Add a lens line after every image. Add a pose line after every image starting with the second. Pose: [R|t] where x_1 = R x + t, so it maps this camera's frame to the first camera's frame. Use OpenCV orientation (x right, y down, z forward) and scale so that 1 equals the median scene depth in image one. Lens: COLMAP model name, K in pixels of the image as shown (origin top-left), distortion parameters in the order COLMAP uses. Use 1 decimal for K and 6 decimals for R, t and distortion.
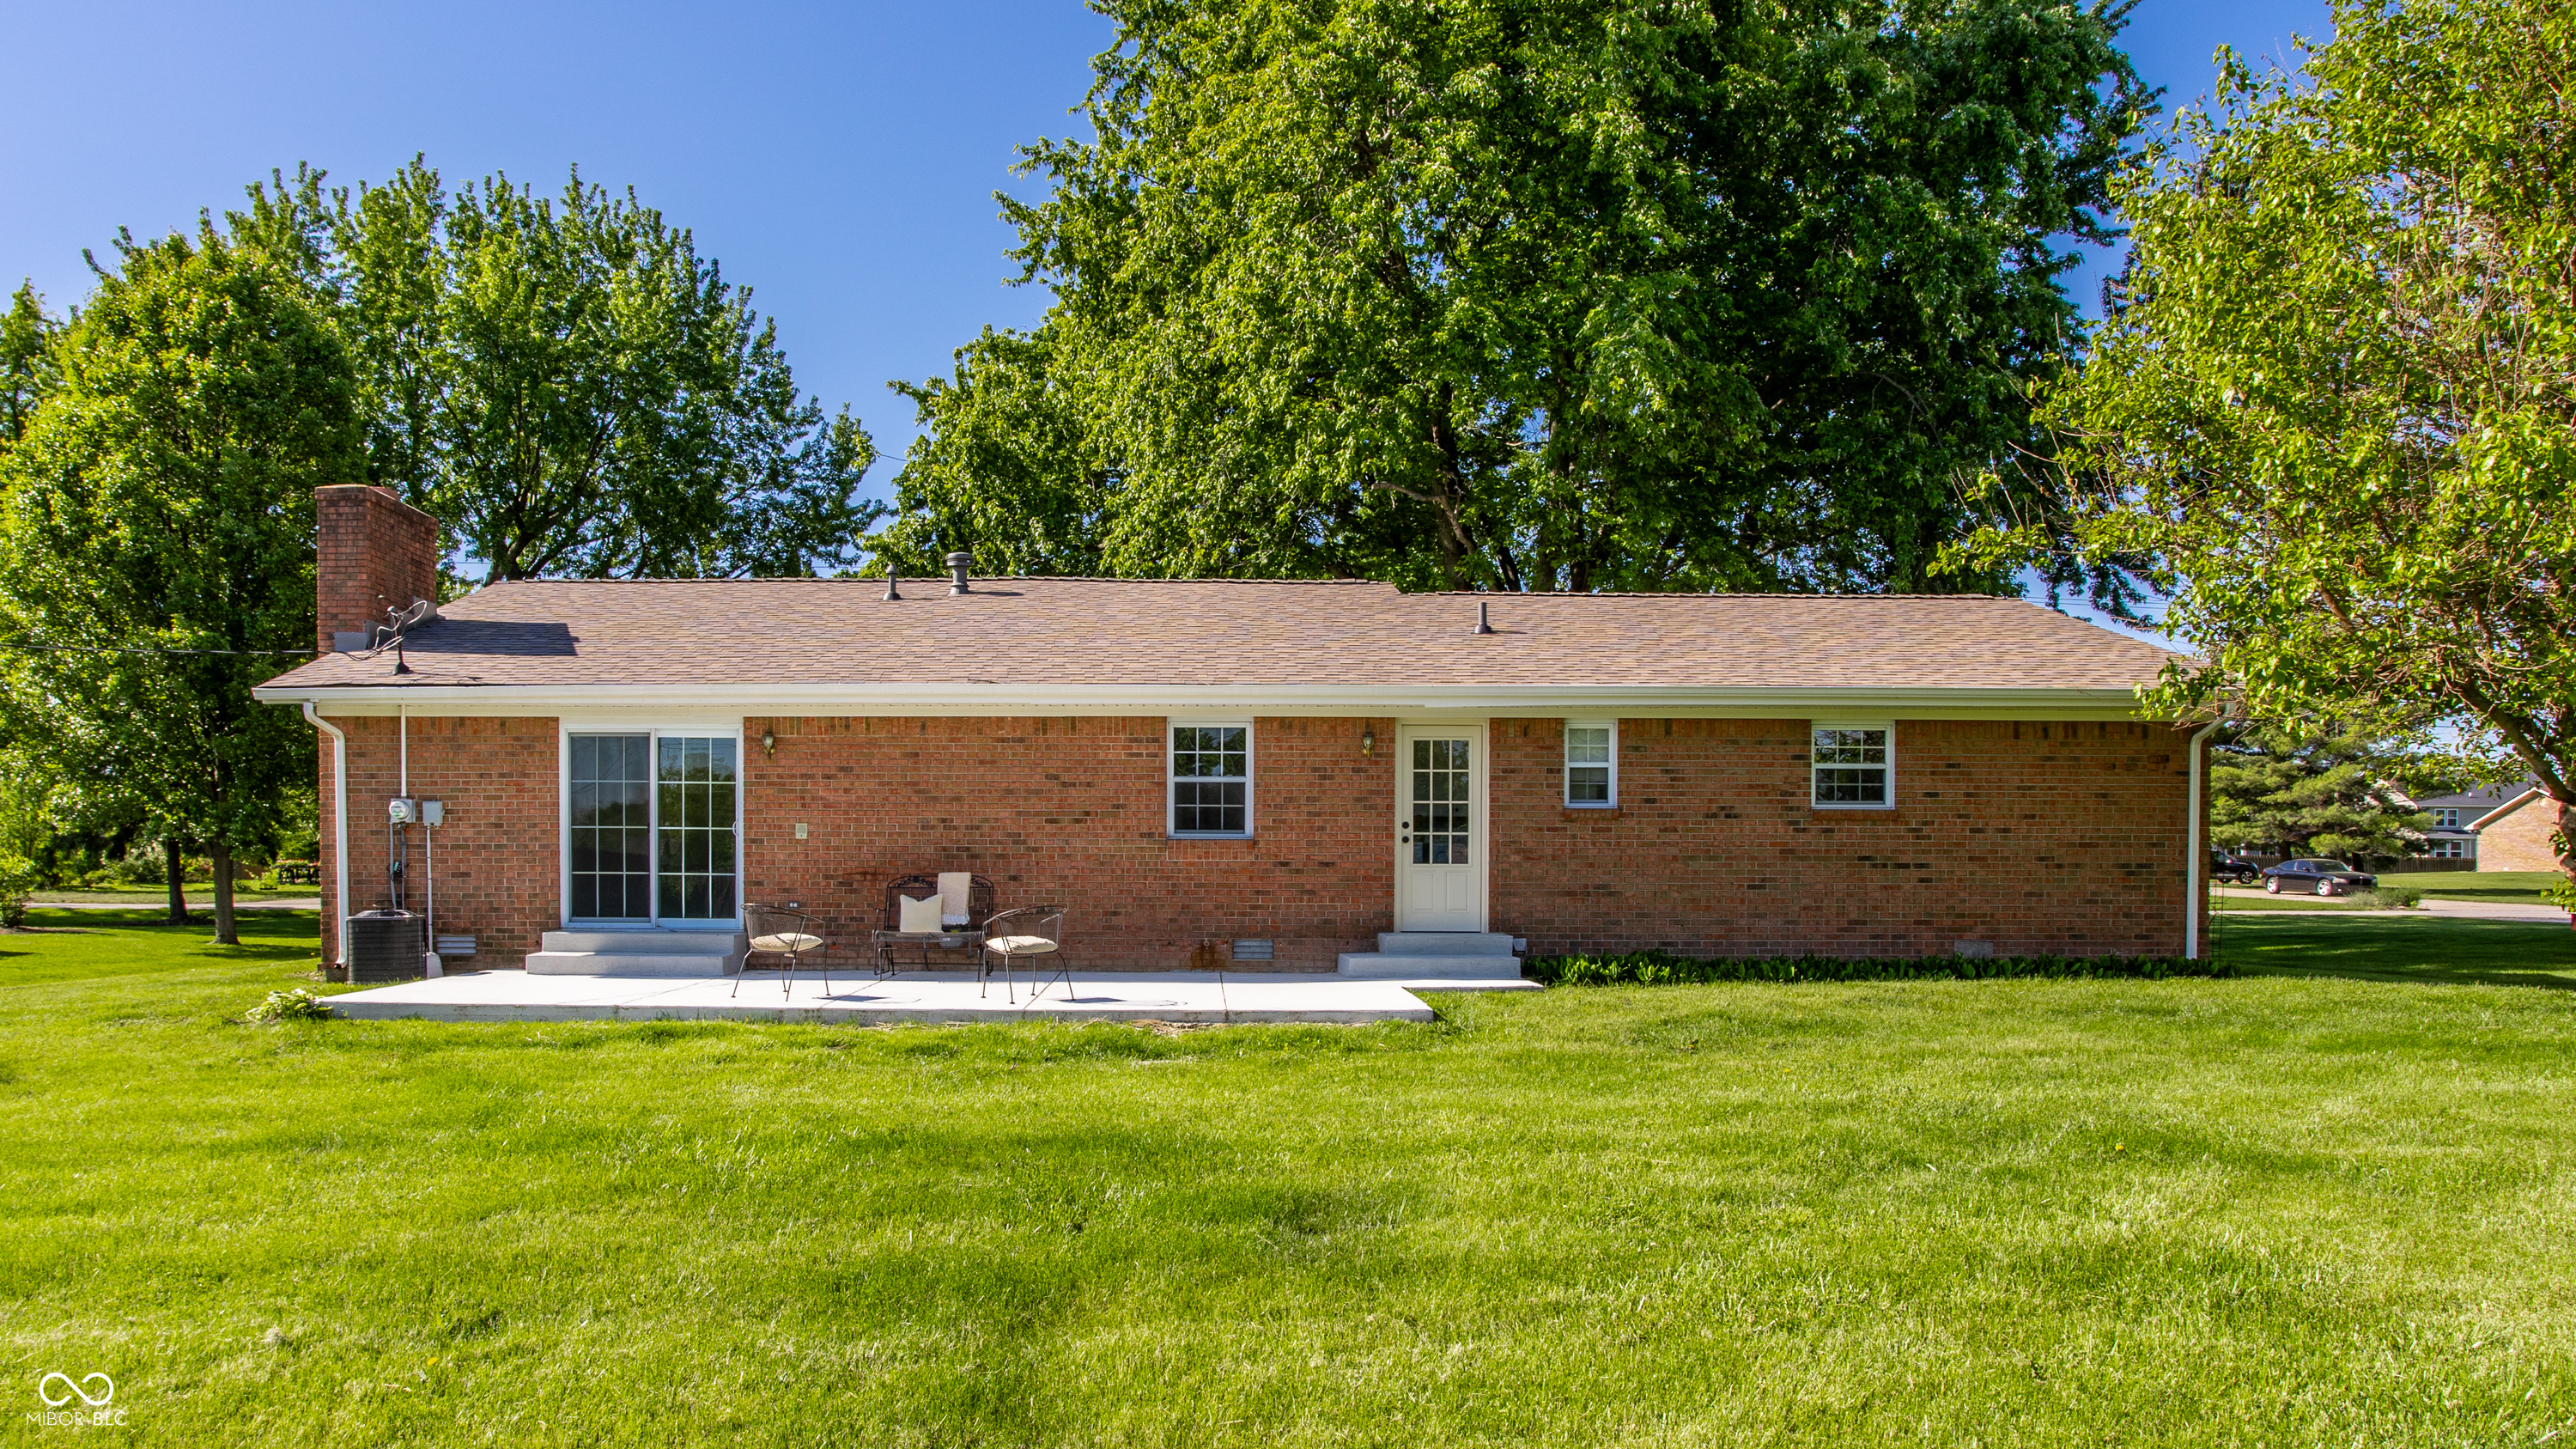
lens RADIAL K [[1483.4, 0, 1288.6], [0, 1483.4, 863.2], [0, 0, 1]] dist [-0.002924, 0.001490]
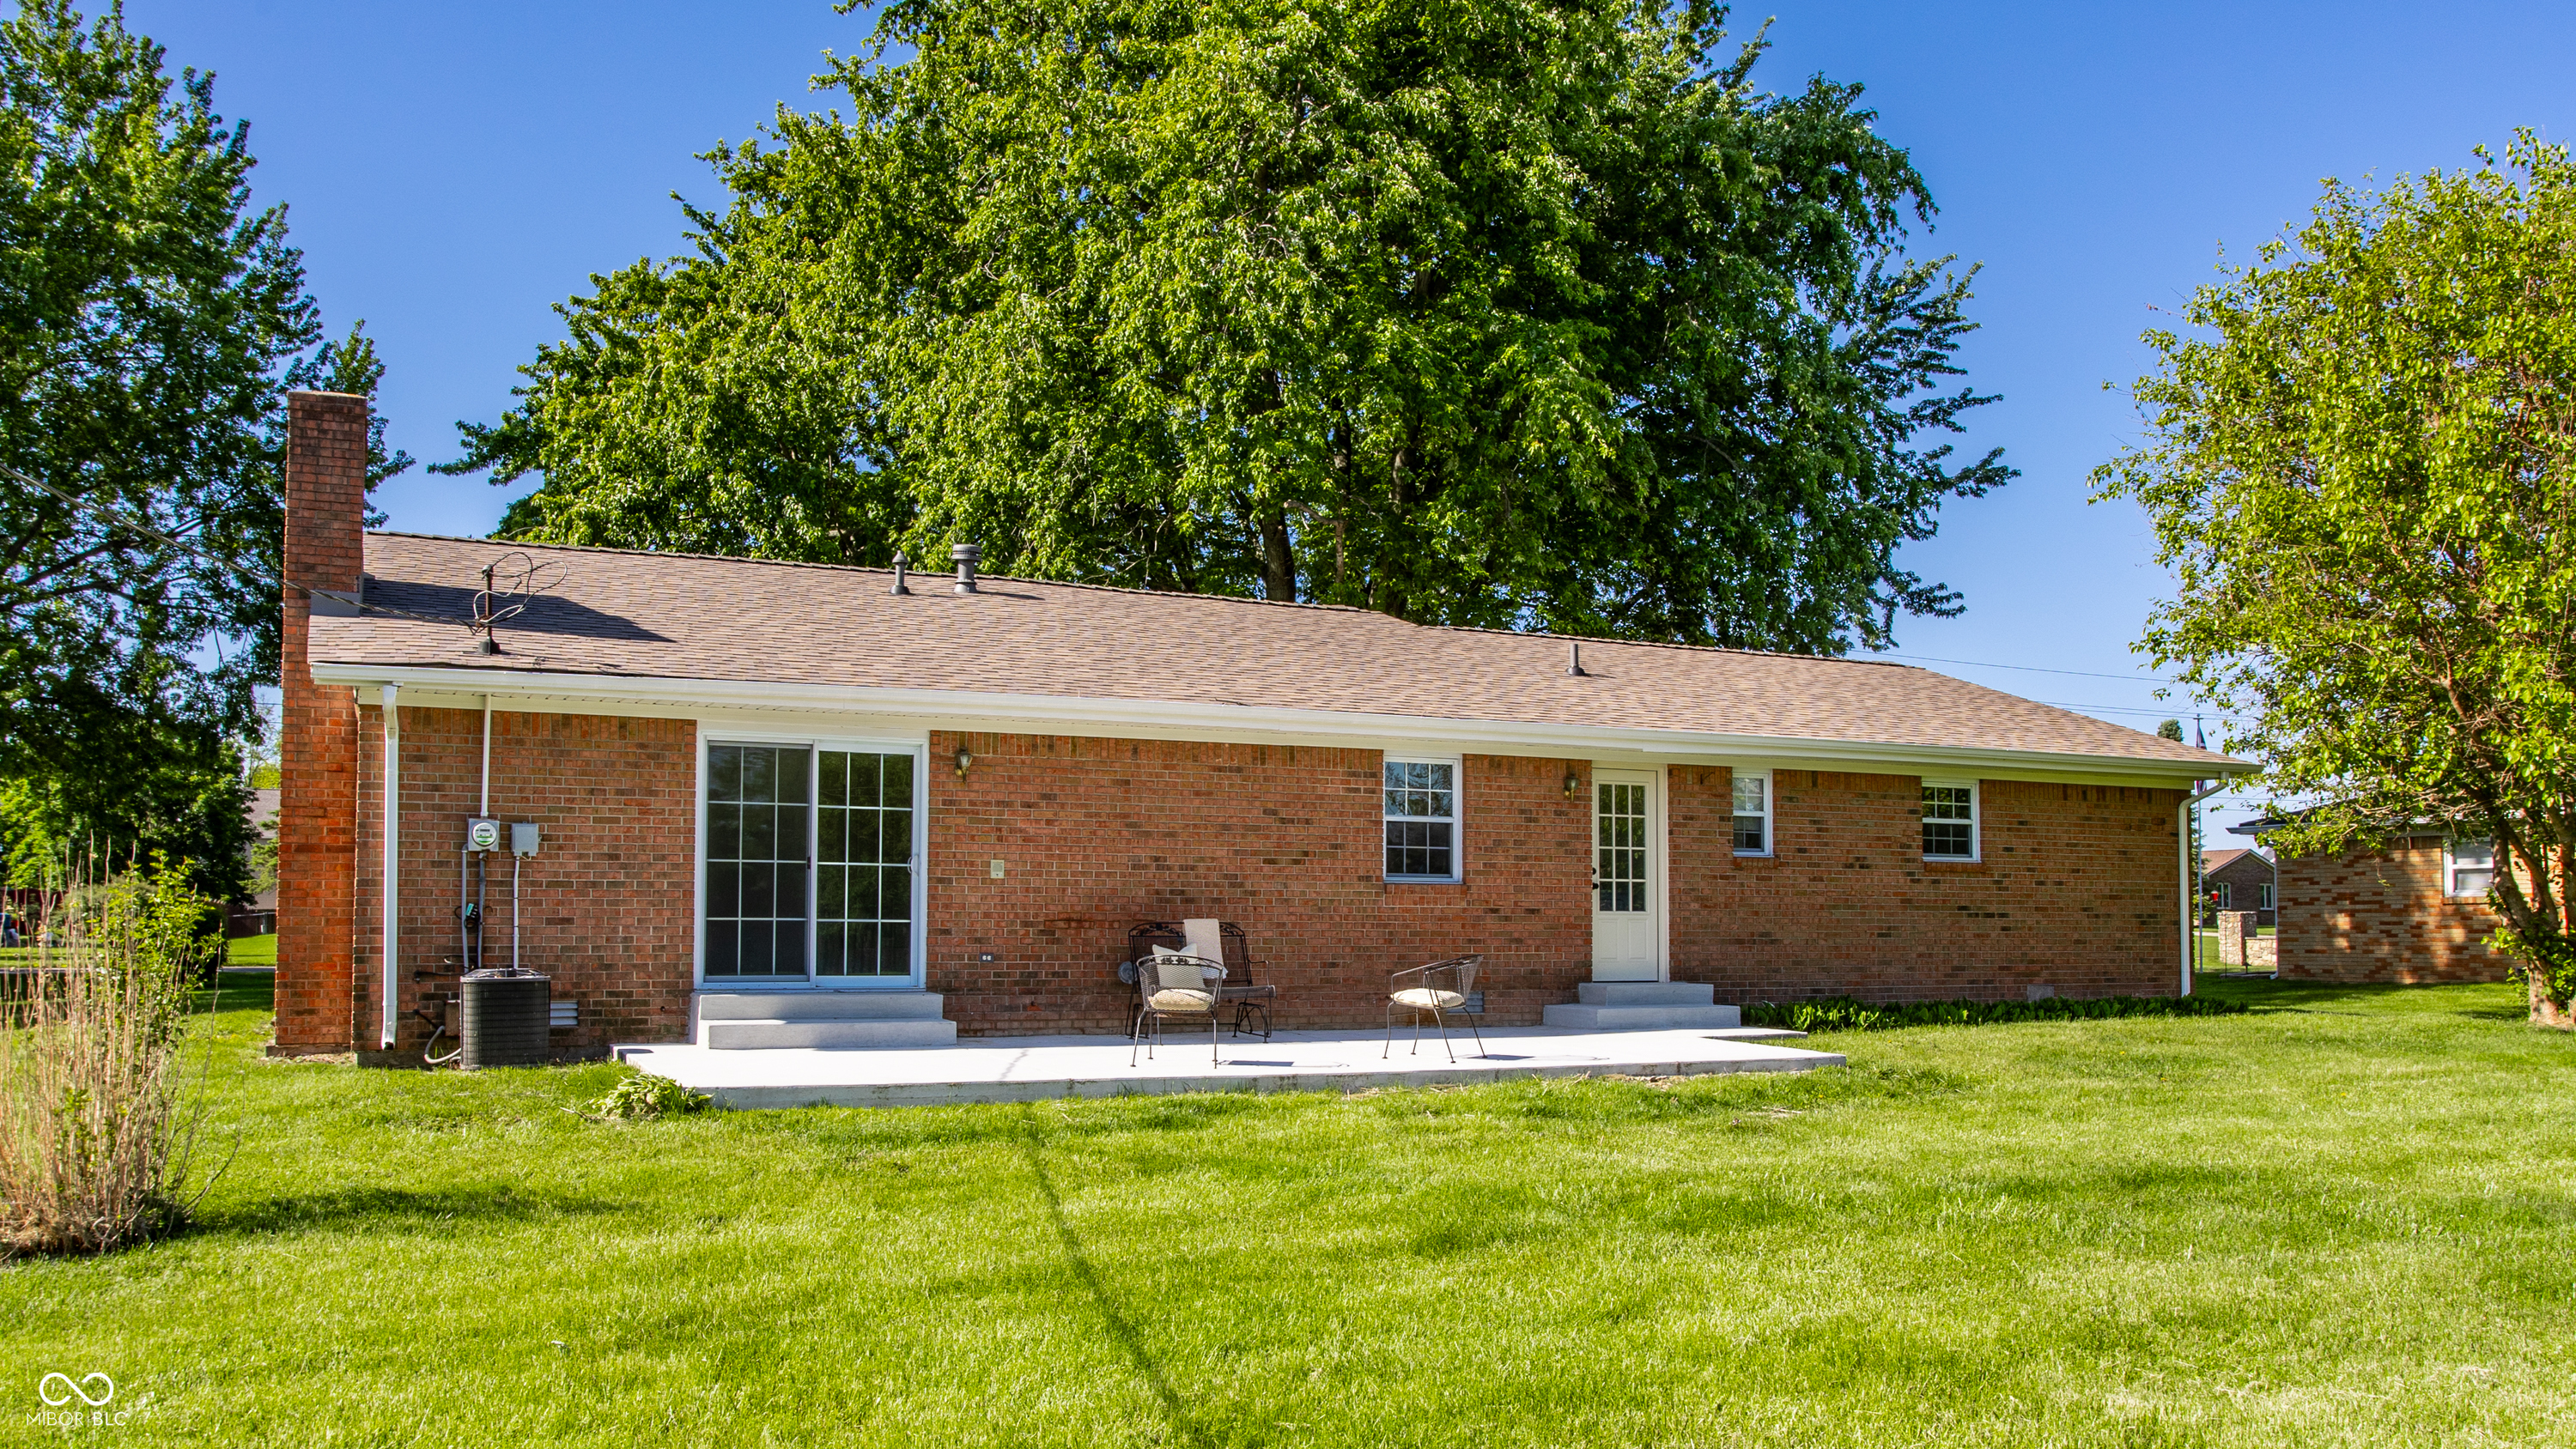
lens RADIAL K [[1656.2, 0, 1269.2], [0, 1656.2, 839.4], [0, 0, 1]] dist [0.000526, -0.002701]
pose [[0.932391, 0.019689, 0.360916, -0.511291], [-0.003752, 0.998989, -0.044806, 0.002821], [-0.361433, 0.040422, 0.931522, 0.071548]]
